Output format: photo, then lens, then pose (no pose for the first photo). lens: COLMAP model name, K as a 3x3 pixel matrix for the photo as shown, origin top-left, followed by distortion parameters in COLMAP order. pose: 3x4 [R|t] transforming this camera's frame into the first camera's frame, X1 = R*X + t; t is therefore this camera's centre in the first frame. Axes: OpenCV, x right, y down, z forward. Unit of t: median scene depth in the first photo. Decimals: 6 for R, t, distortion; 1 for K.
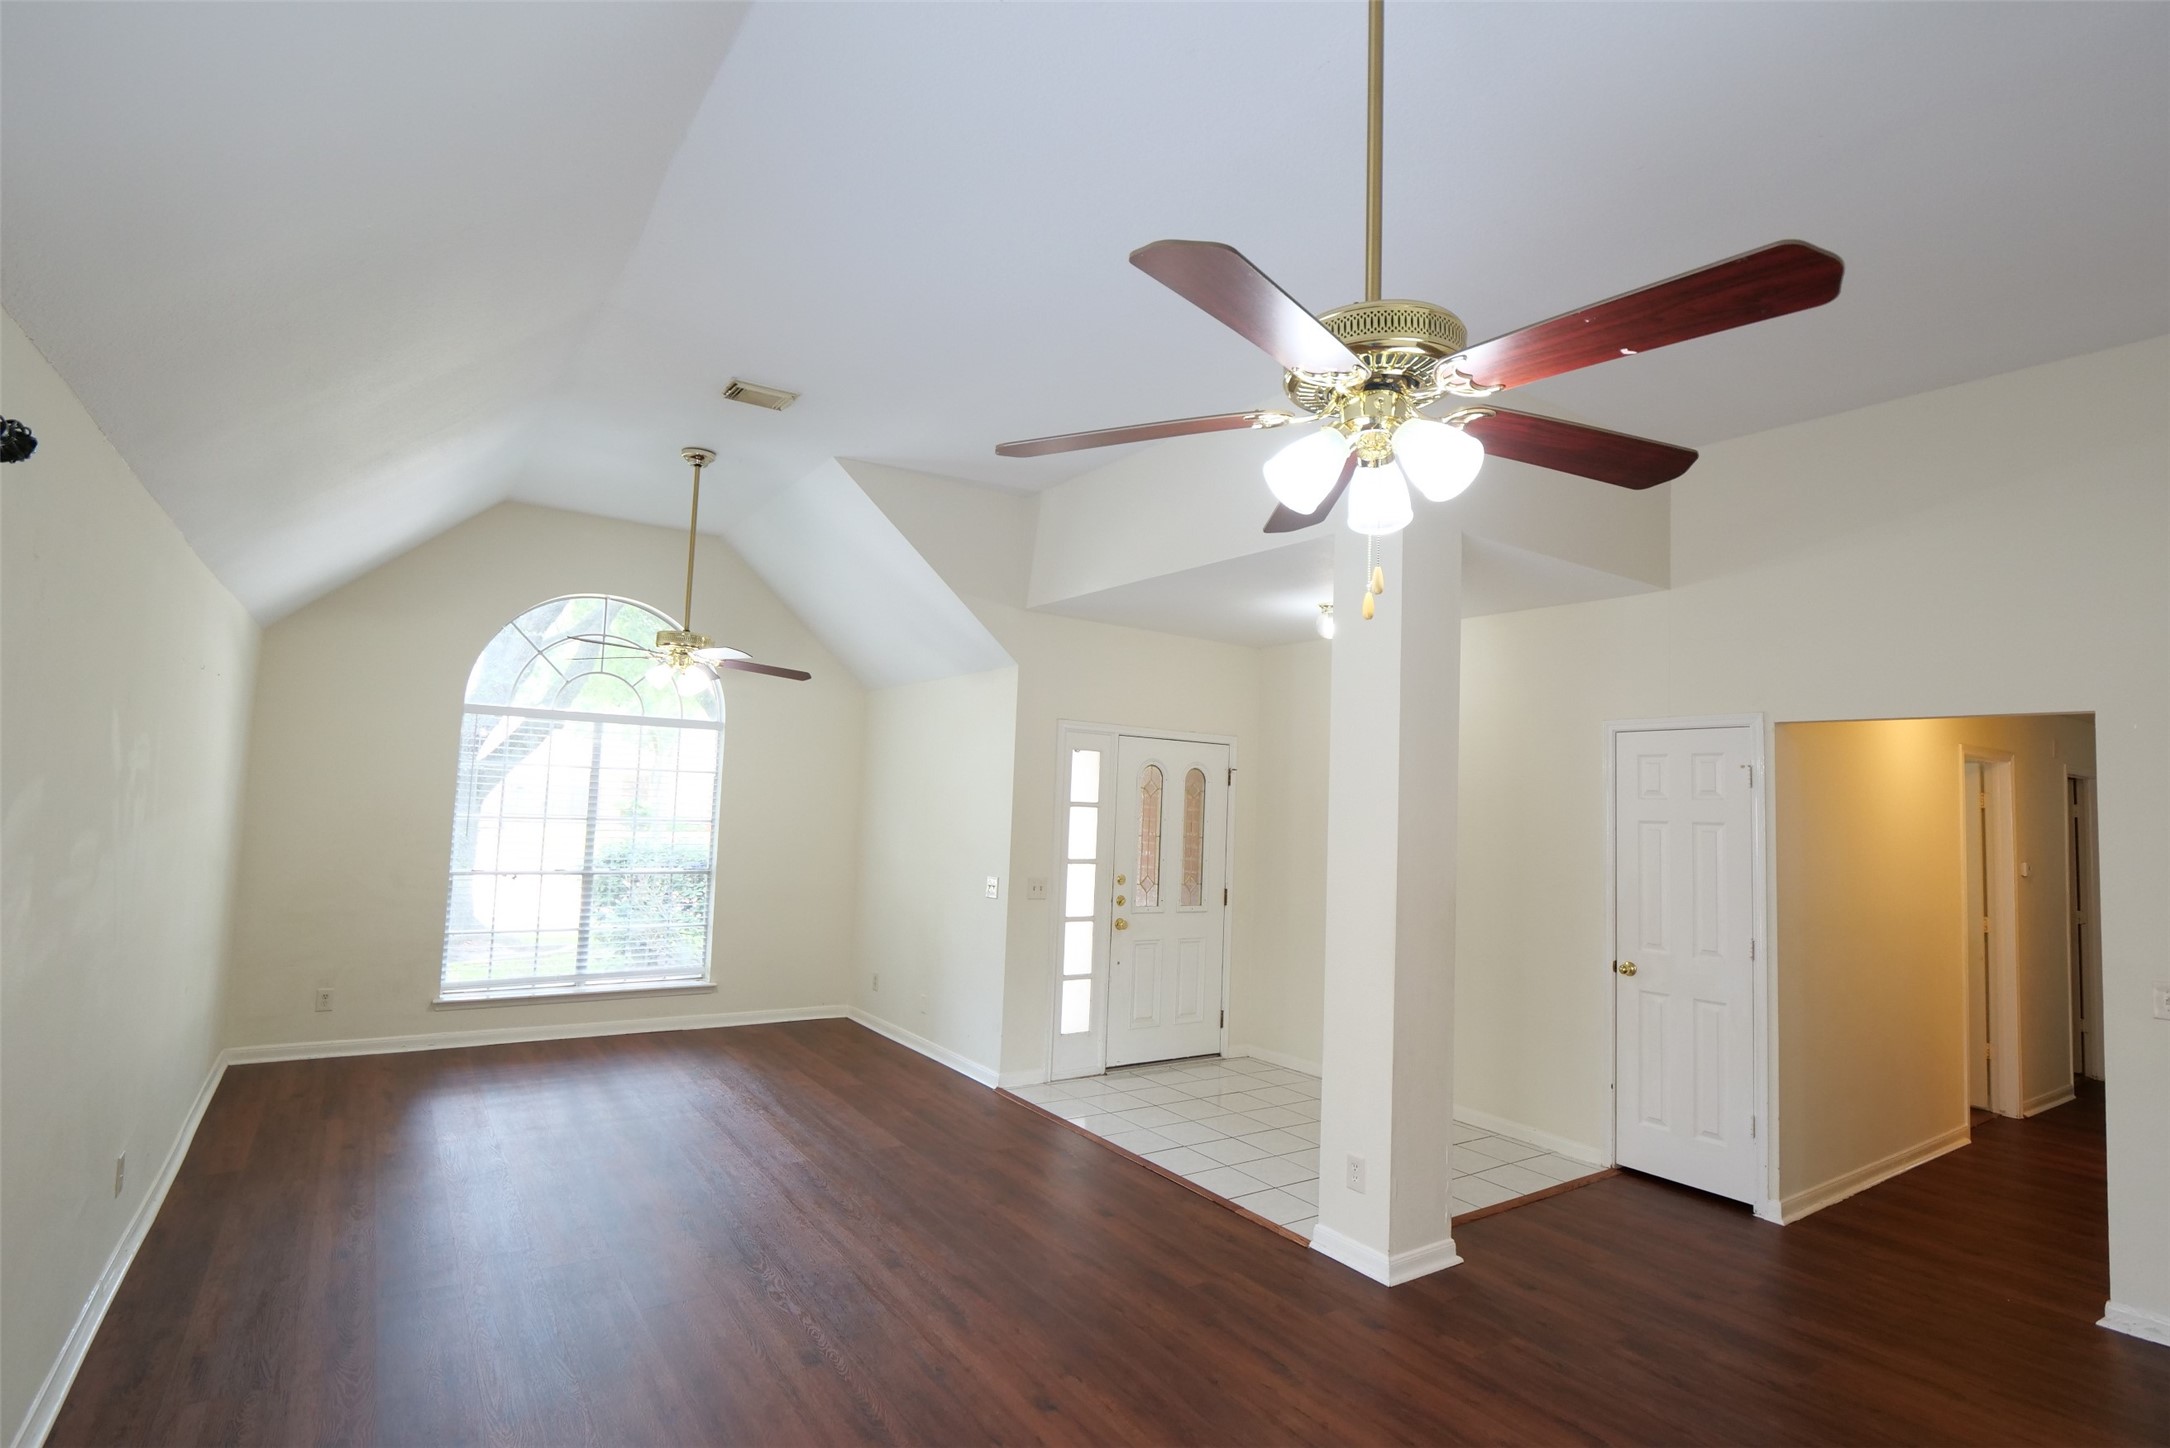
lens RADIAL K [[1058.6, 0, 1084.1], [0, 1058.6, 722.5], [0, 0, 1]] dist [-0.006314, -0.001645]
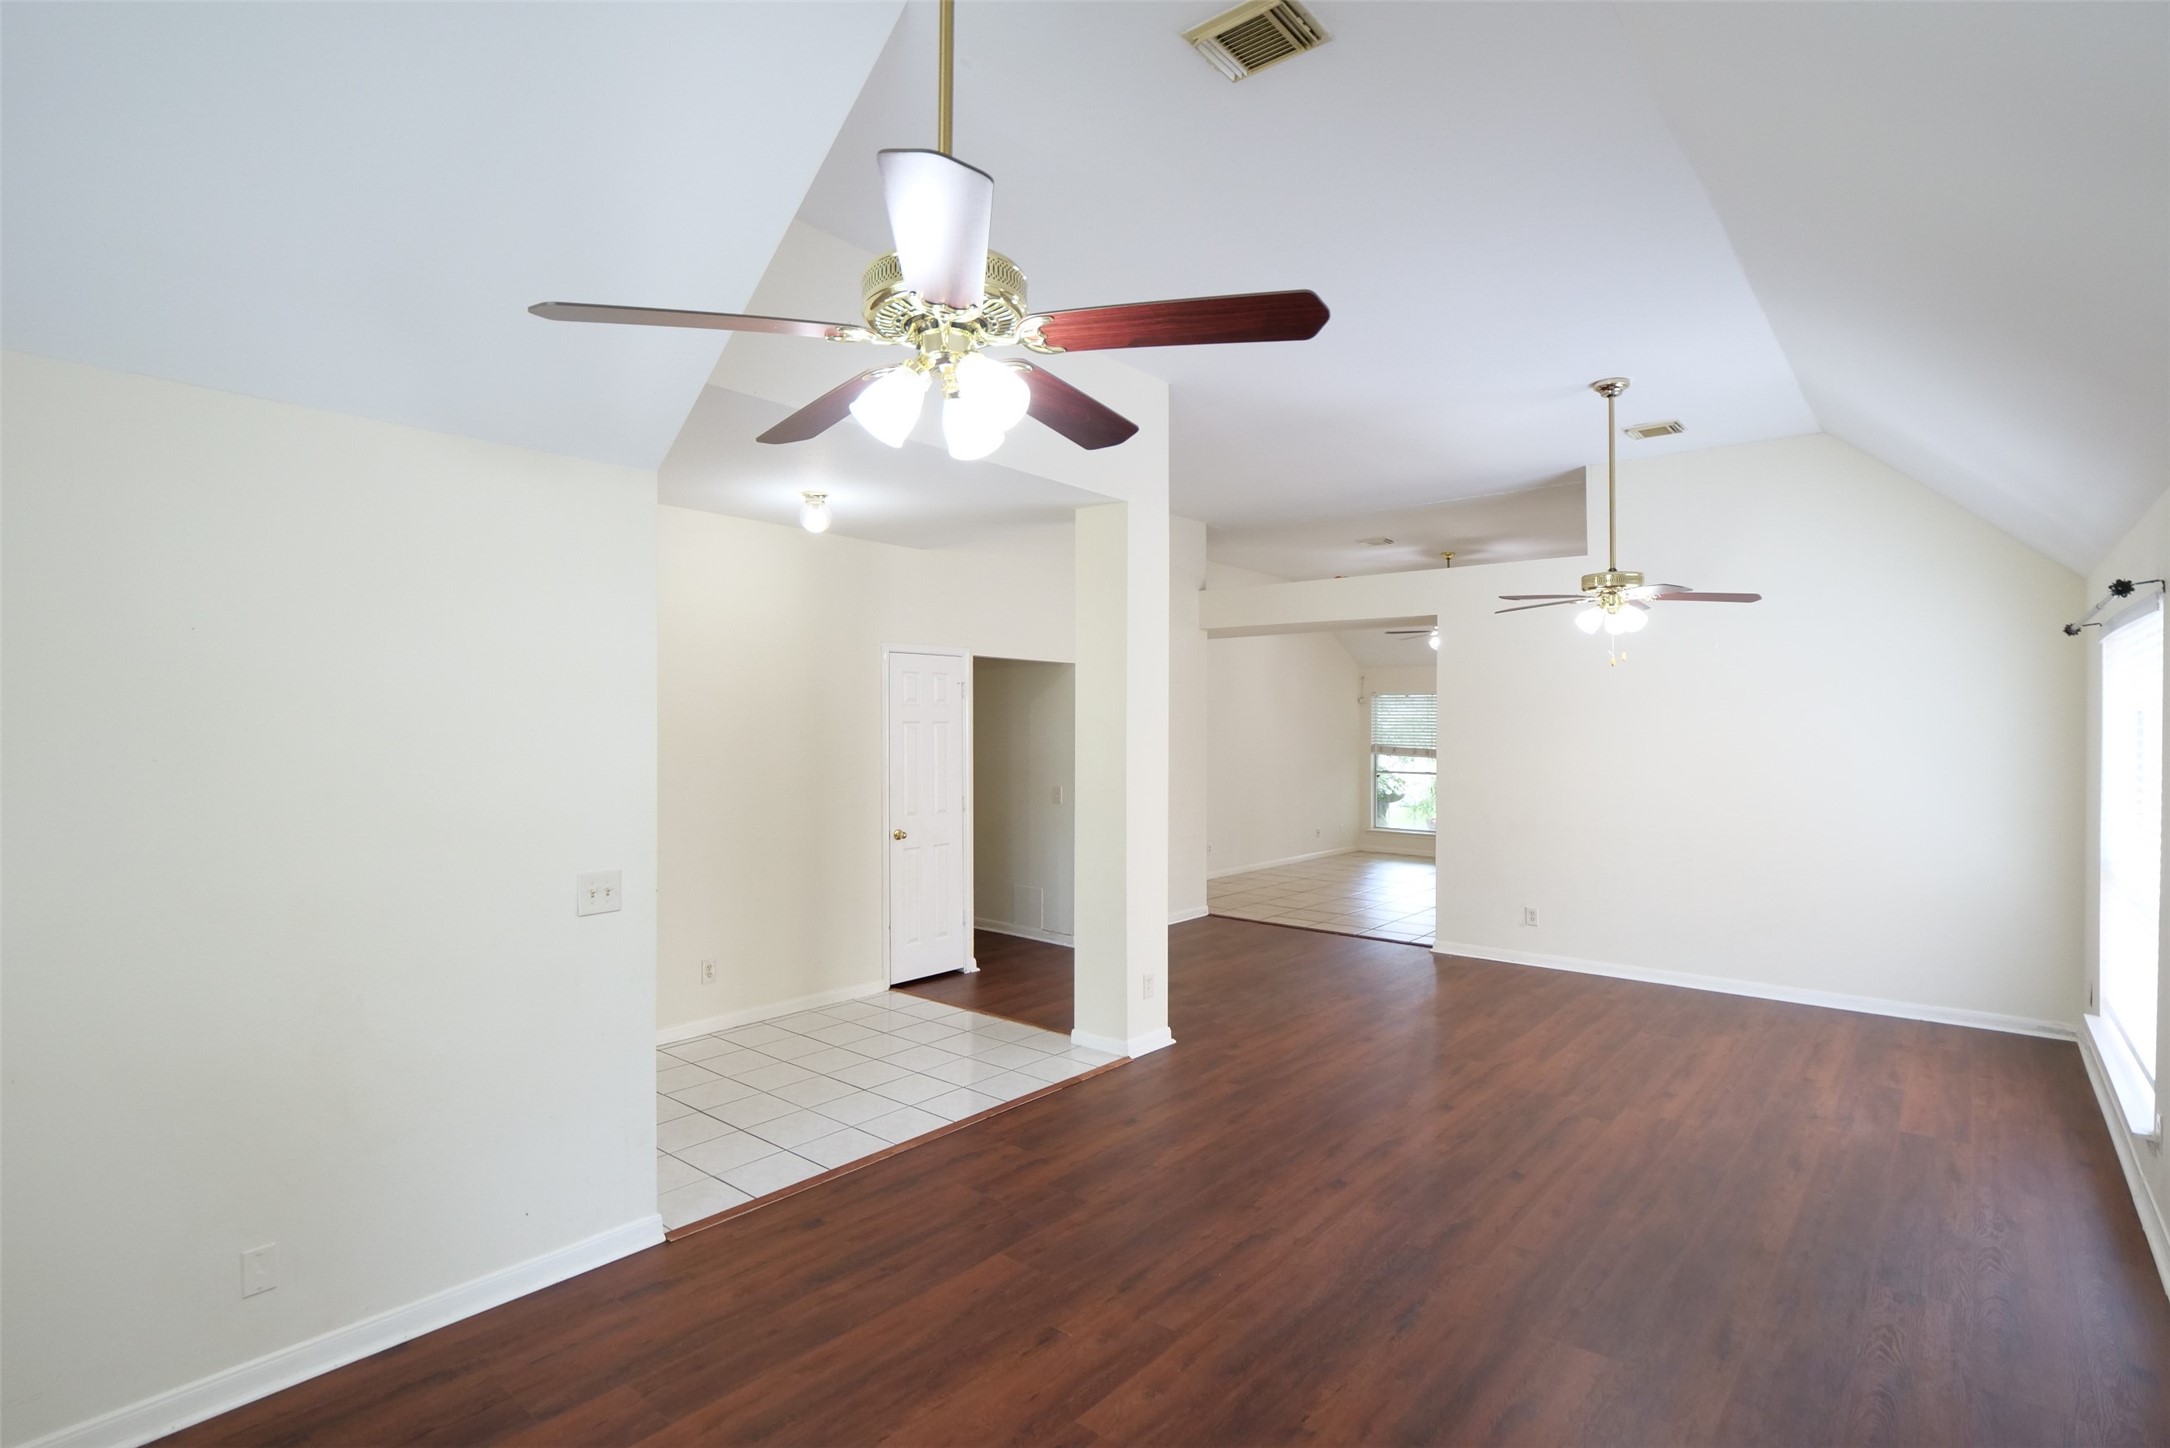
lens RADIAL K [[1058.6, 0, 1089.4], [0, 1058.6, 719.0], [0, 0, 1]] dist [-0.006314, -0.001645]
pose [[-0.275713, -0.034263, 0.960629, -0.627713], [-0.088572, 0.996019, 0.010104, 0.044647], [-0.957151, -0.082299, -0.277650, 0.901507]]
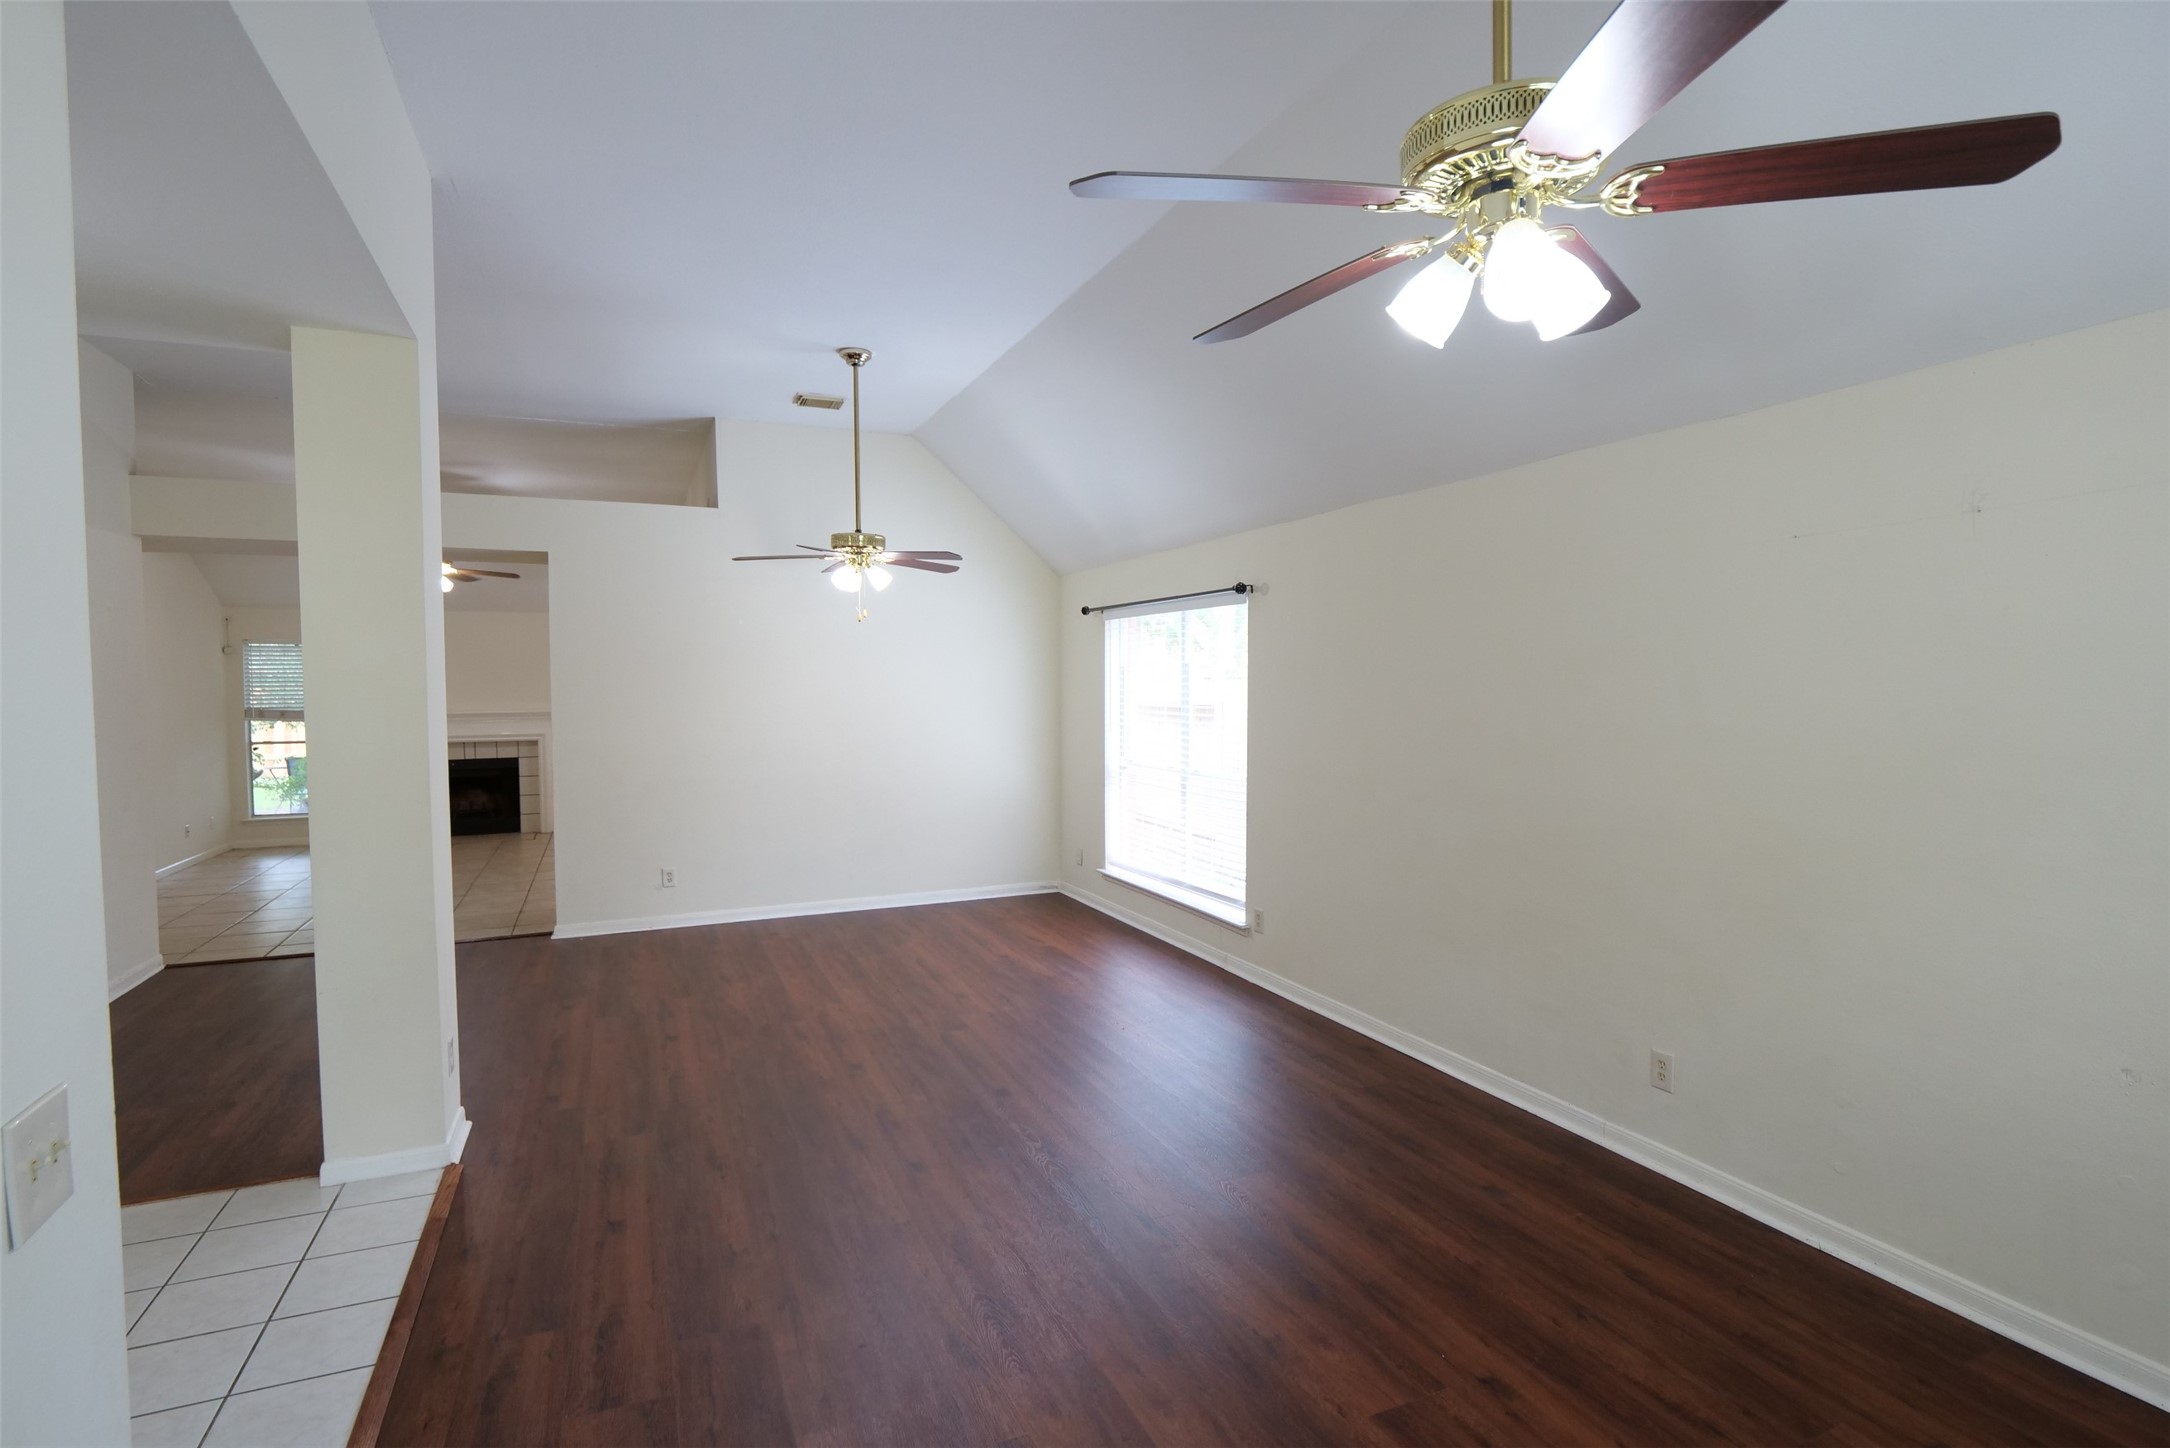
lens RADIAL K [[1058.6, 0, 1081.0], [0, 1058.6, 721.3], [0, 0, 1]] dist [-0.006314, -0.001645]
pose [[-0.982901, -0.039804, 0.179779, -0.280768], [-0.045876, 0.998504, -0.029744, 0.076998], [-0.178326, -0.037483, -0.983257, 1.122207]]
